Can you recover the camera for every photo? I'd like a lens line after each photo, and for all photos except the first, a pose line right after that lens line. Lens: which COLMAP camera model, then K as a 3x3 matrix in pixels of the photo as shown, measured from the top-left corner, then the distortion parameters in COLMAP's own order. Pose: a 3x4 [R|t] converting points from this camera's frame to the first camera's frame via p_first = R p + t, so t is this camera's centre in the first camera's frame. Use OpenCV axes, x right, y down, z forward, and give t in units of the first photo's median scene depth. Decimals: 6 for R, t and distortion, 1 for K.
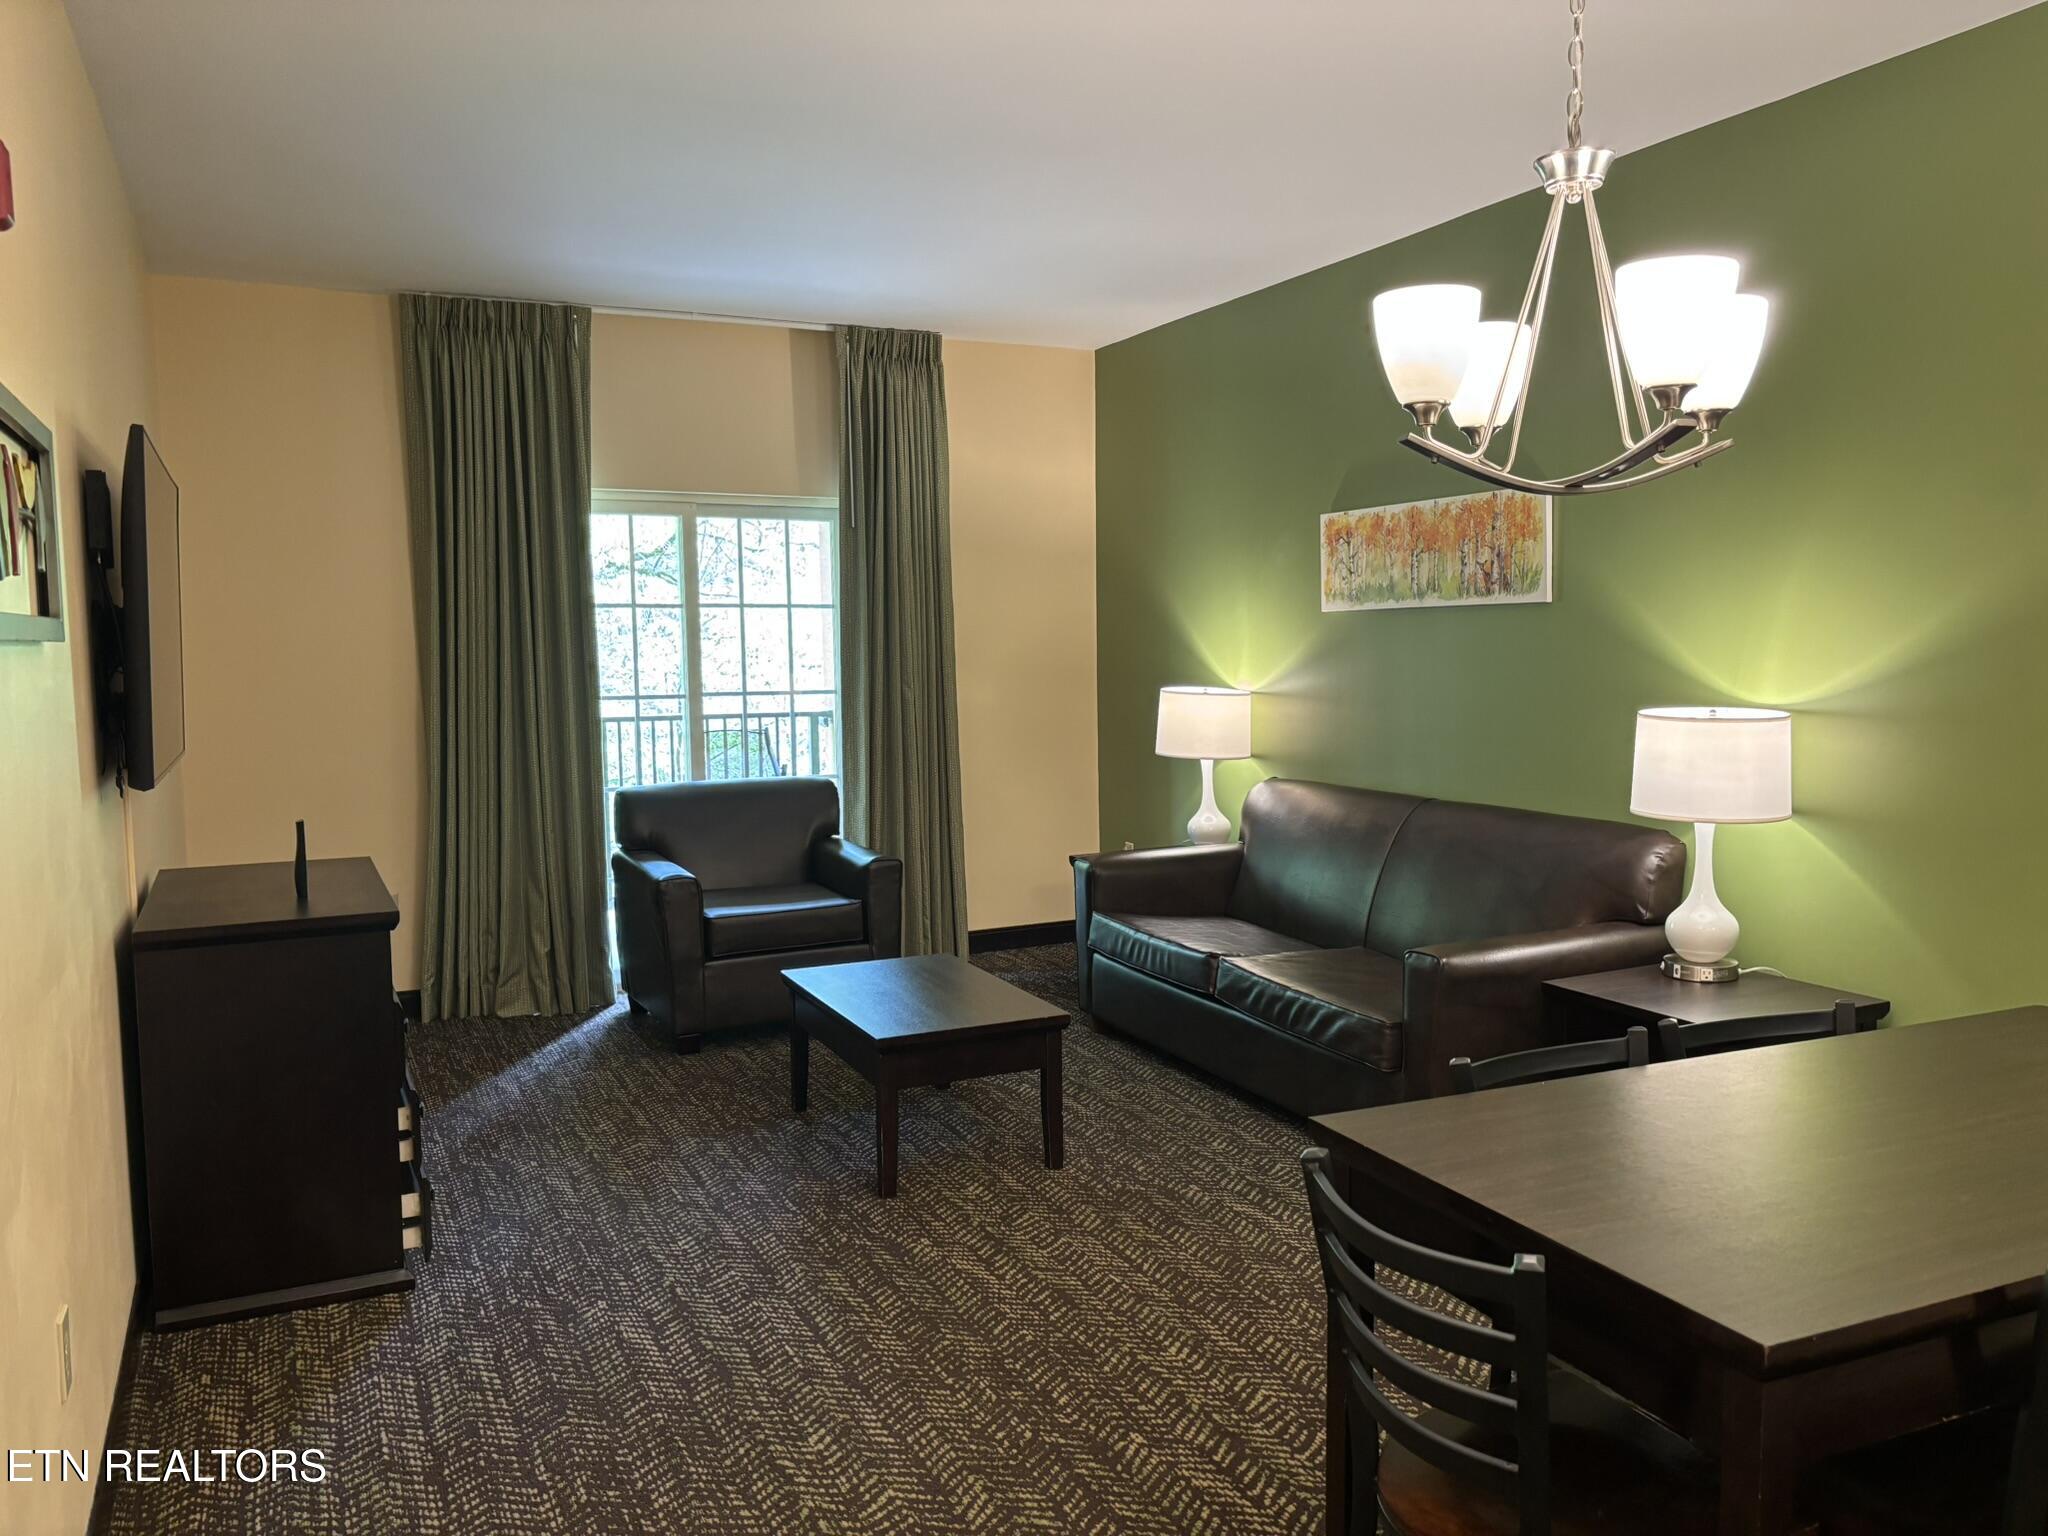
lens RADIAL K [[1567.5, 0, 951.6], [0, 1567.5, 762.4], [0, 0, 1]] dist [0.007796, 0.002652]
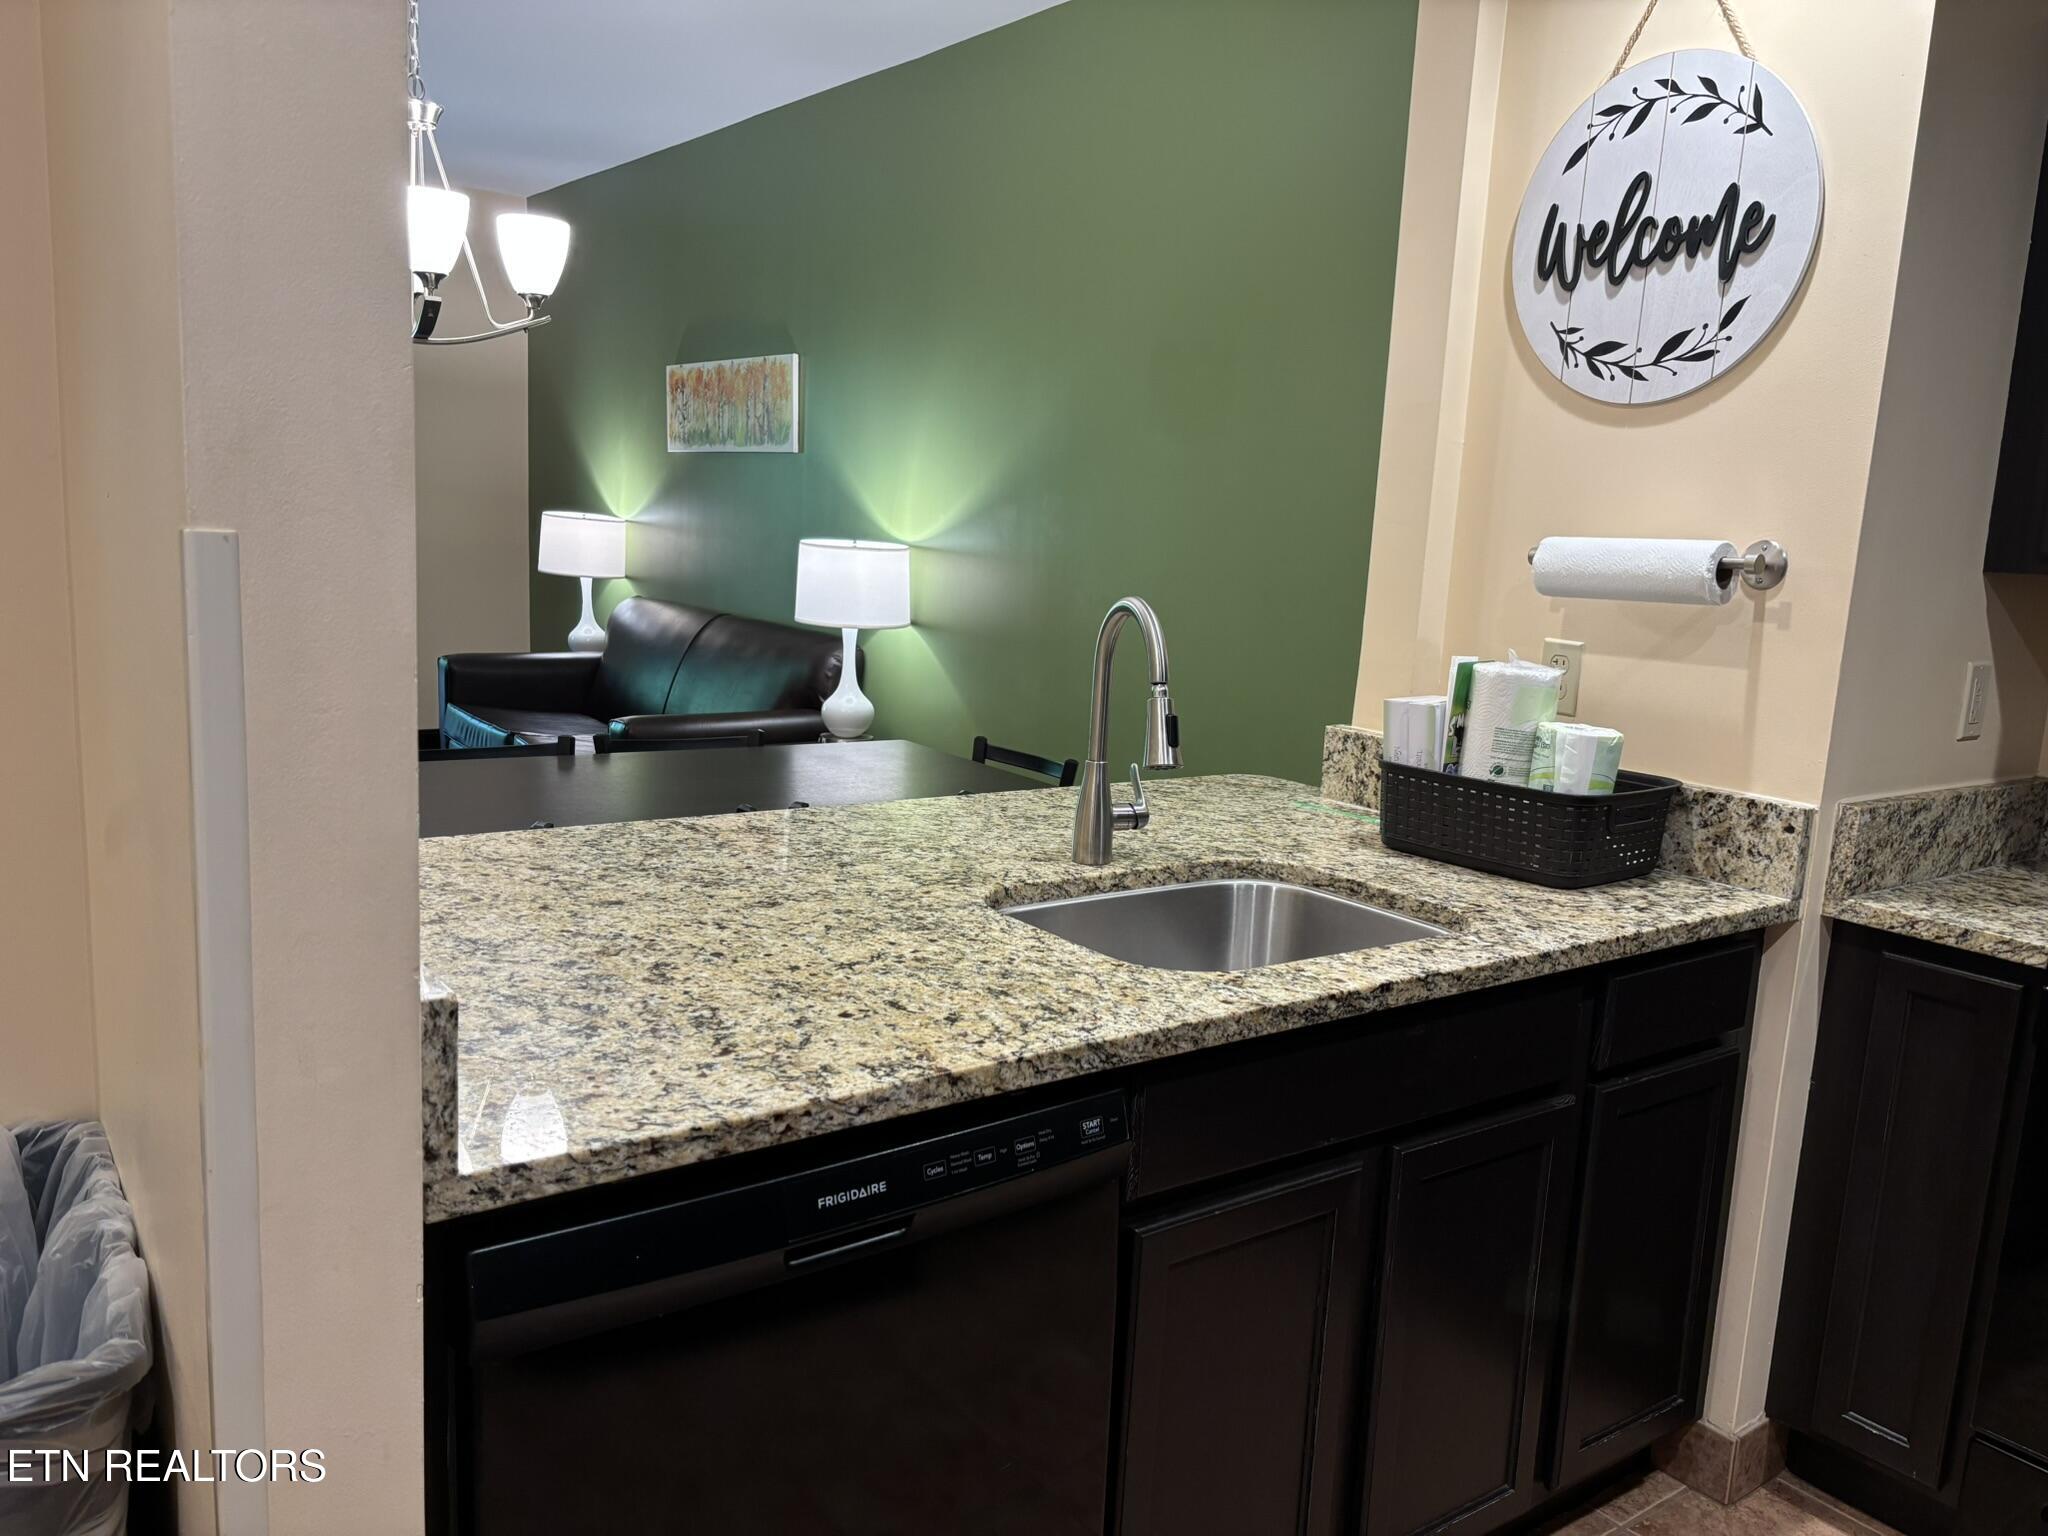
lens RADIAL K [[1567.5, 0, 1039.9], [0, 1567.5, 772.5], [0, 0, 1]] dist [0.007796, 0.002652]
pose [[0.971797, 0.025460, 0.234439, 0.246219], [-0.047850, 0.994763, 0.090316, 0.022348], [-0.230912, -0.098987, 0.967926, -0.211437]]
